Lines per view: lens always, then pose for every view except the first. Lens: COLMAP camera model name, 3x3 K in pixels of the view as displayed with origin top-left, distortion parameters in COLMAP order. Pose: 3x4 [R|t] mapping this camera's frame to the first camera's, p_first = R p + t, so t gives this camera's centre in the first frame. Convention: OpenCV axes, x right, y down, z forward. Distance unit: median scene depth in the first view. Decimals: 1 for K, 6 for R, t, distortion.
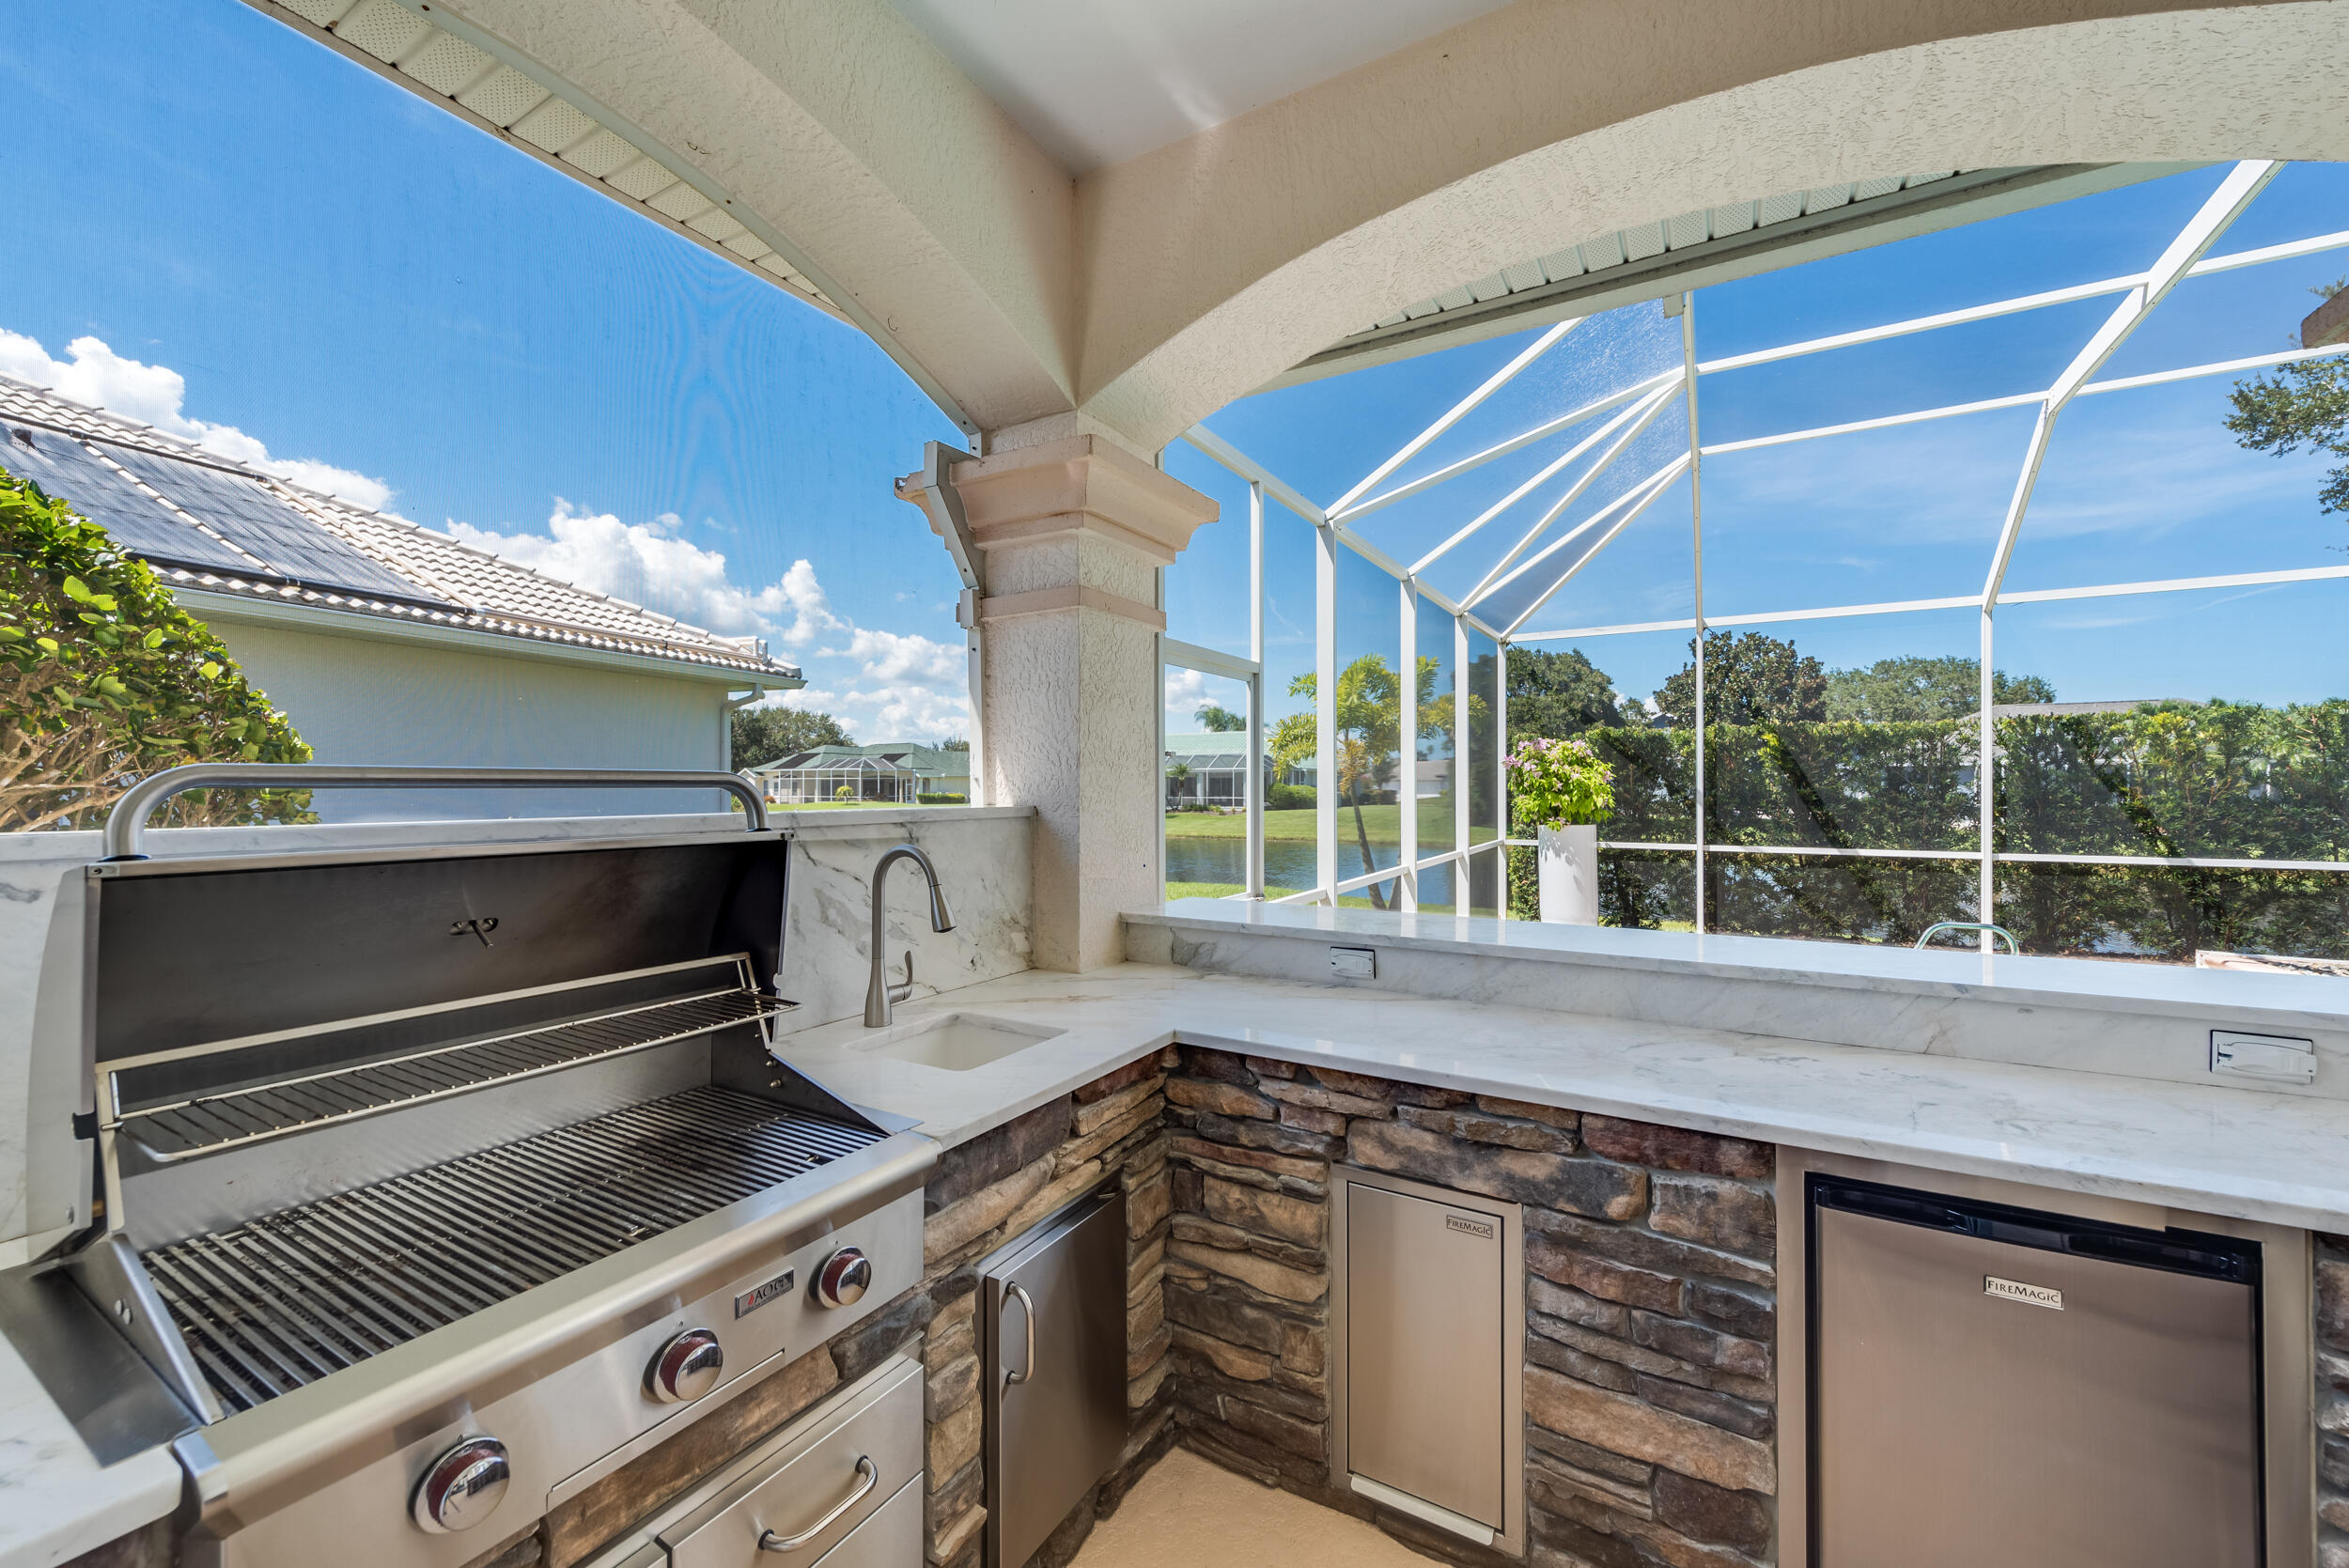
lens RADIAL K [[918.8, 0, 1174.5], [0, 918.8, 784.0], [0, 0, 1]] dist [0.001891, 0.000006]
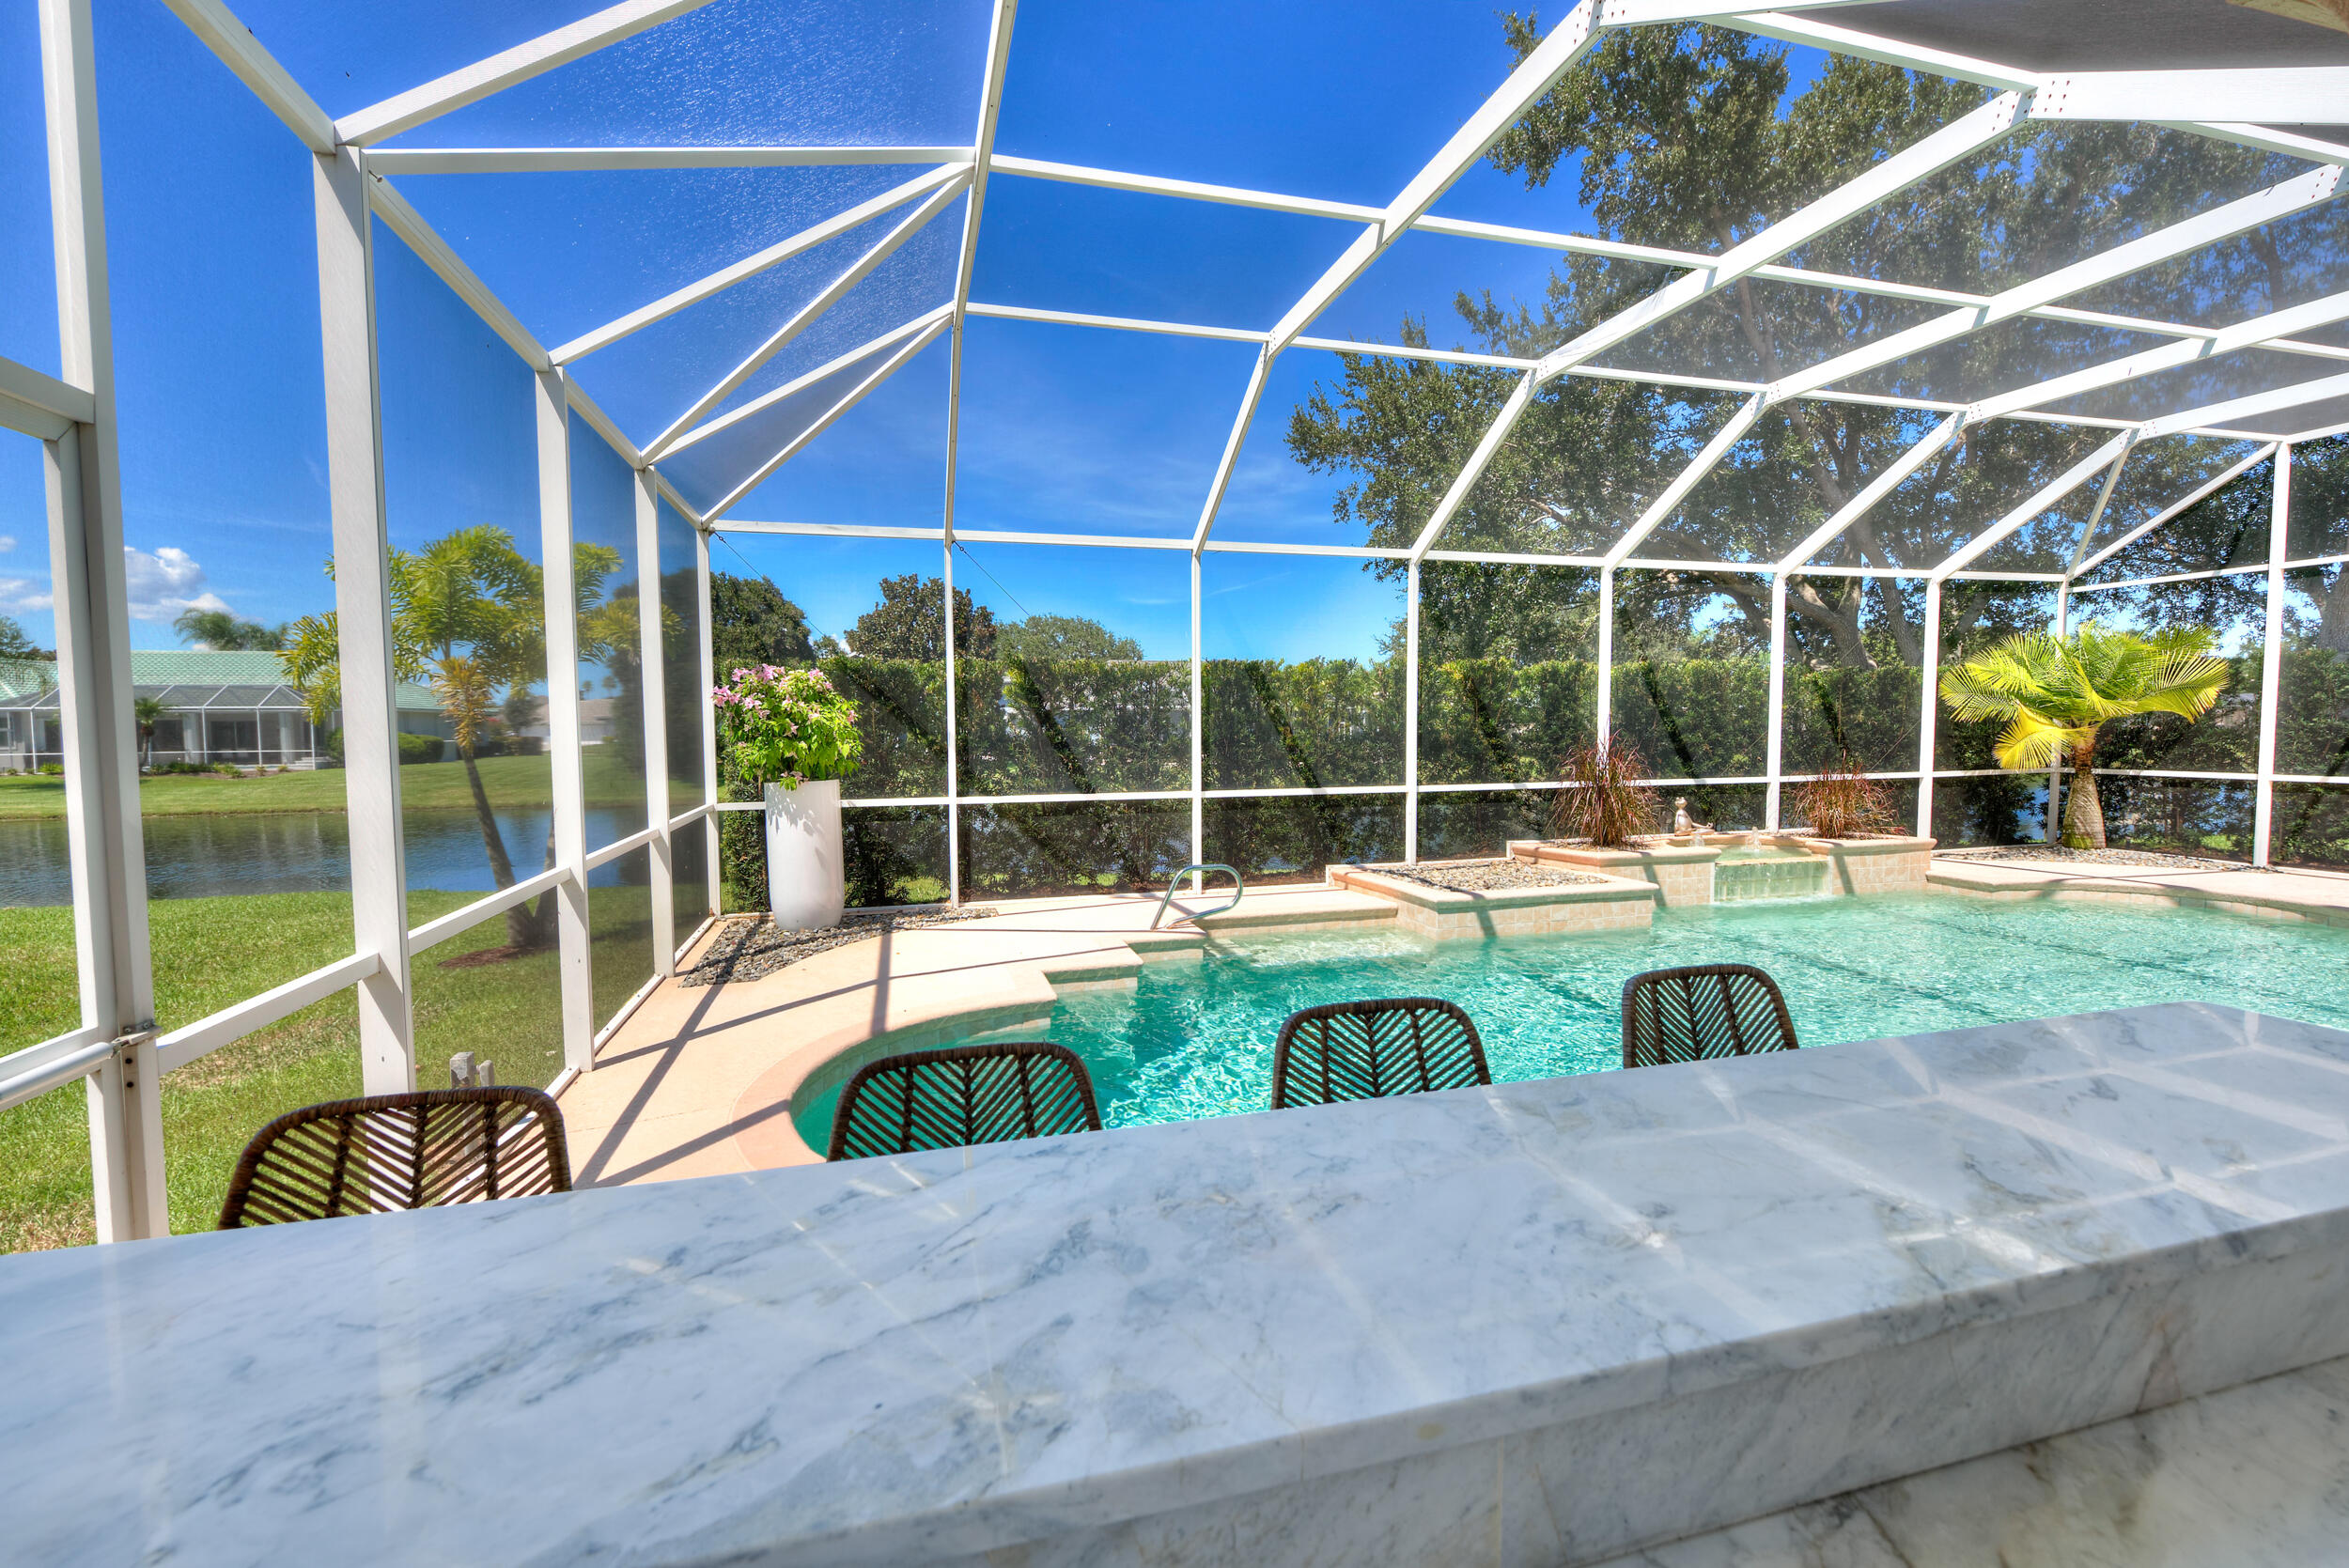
lens RADIAL K [[1001.8, 0, 1173.9], [0, 1001.8, 781.1], [0, 0, 1]] dist [0.003562, -0.003705]
pose [[0.697607, -0.043633, 0.715151, 0.049970], [0.005499, 0.998441, 0.055553, 0.000501], [-0.716459, -0.034821, 0.696759, 0.205820]]
